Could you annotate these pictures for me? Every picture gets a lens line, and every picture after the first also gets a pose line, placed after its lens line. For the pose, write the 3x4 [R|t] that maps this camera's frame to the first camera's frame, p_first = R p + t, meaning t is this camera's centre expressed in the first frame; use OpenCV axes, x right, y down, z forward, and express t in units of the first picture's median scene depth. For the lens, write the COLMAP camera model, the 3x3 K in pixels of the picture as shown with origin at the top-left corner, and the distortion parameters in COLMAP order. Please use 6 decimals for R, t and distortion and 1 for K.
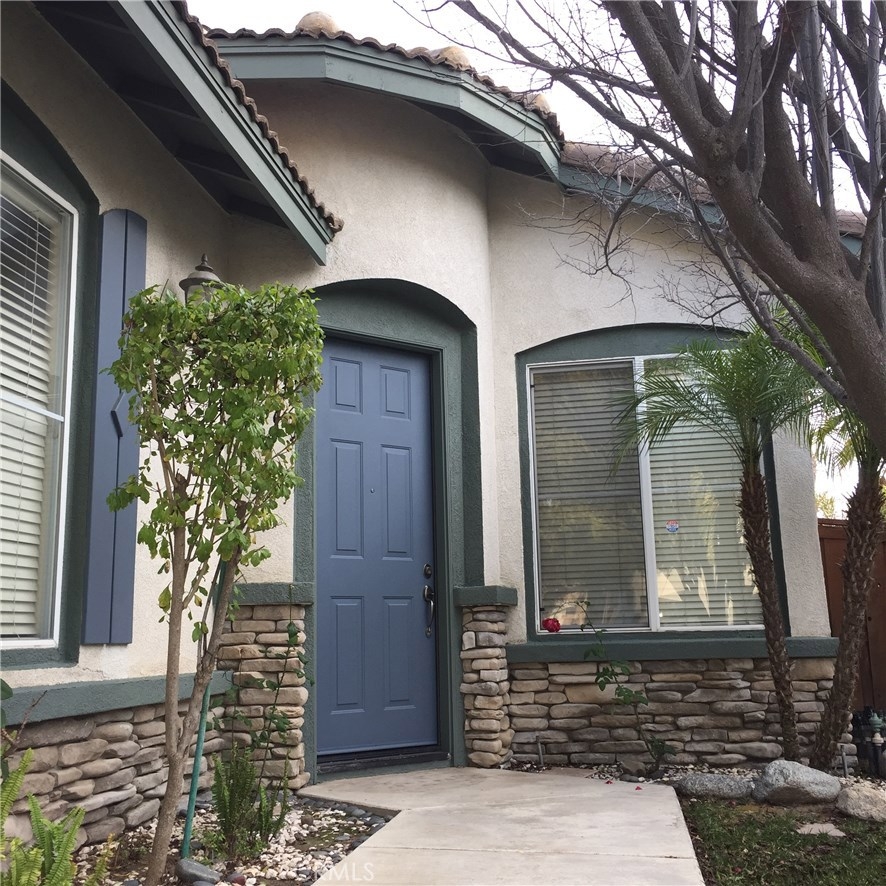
lens RADIAL K [[1014.5, 0, 447.3], [0, 1014.5, 429.9], [0, 0, 1]] dist [0.031411, 0.029939]
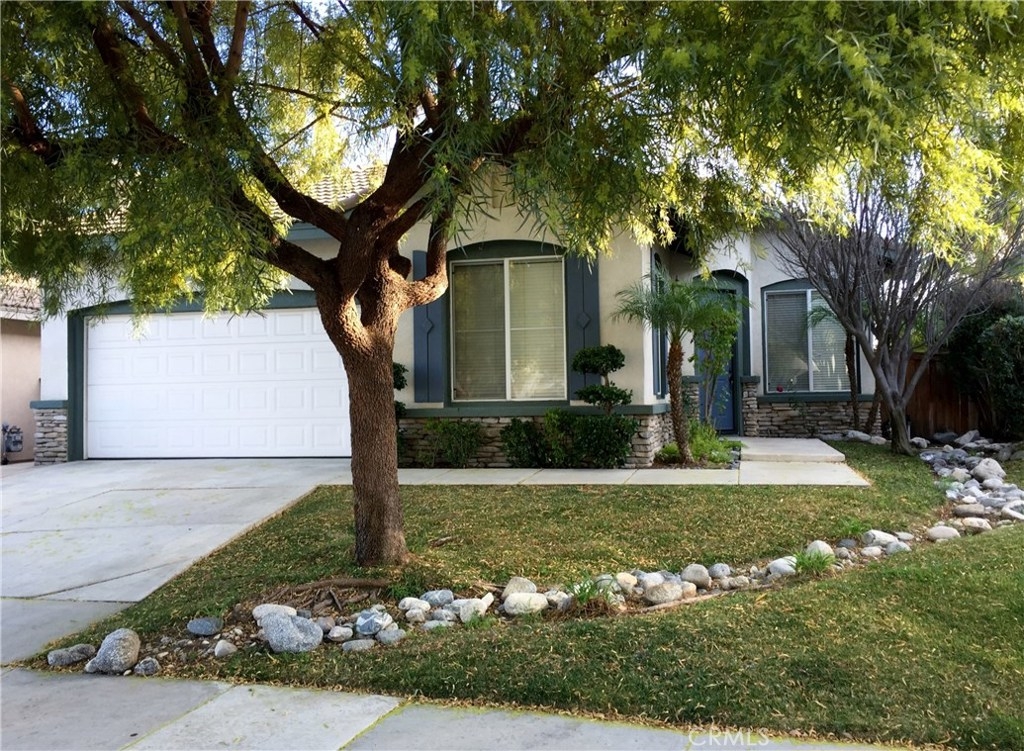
lens RADIAL K [[929.9, 0, 509.4], [0, 929.9, 357.5], [0, 0, 1]] dist [0.008420, 0.003553]
pose [[0.997183, 0.006485, -0.074726, -0.441279], [0.005426, 0.987408, 0.158104, -0.309596], [0.074810, -0.158064, 0.984591, -1.593721]]
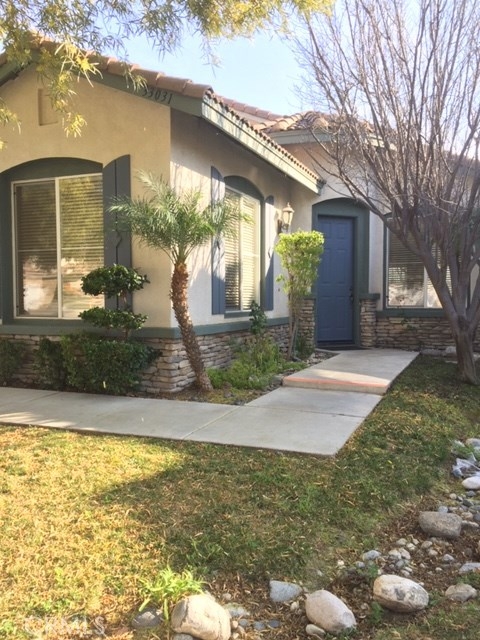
lens RADIAL K [[543.0, 0, 243.7], [0, 543.0, 321.7], [0, 0, 1]] dist [0.069969, -0.096497]
pose [[0.974335, 0.033055, -0.222663, 0.038838], [0.022601, 0.969795, 0.242870, -0.188718], [0.223965, -0.241669, 0.944159, -0.745854]]
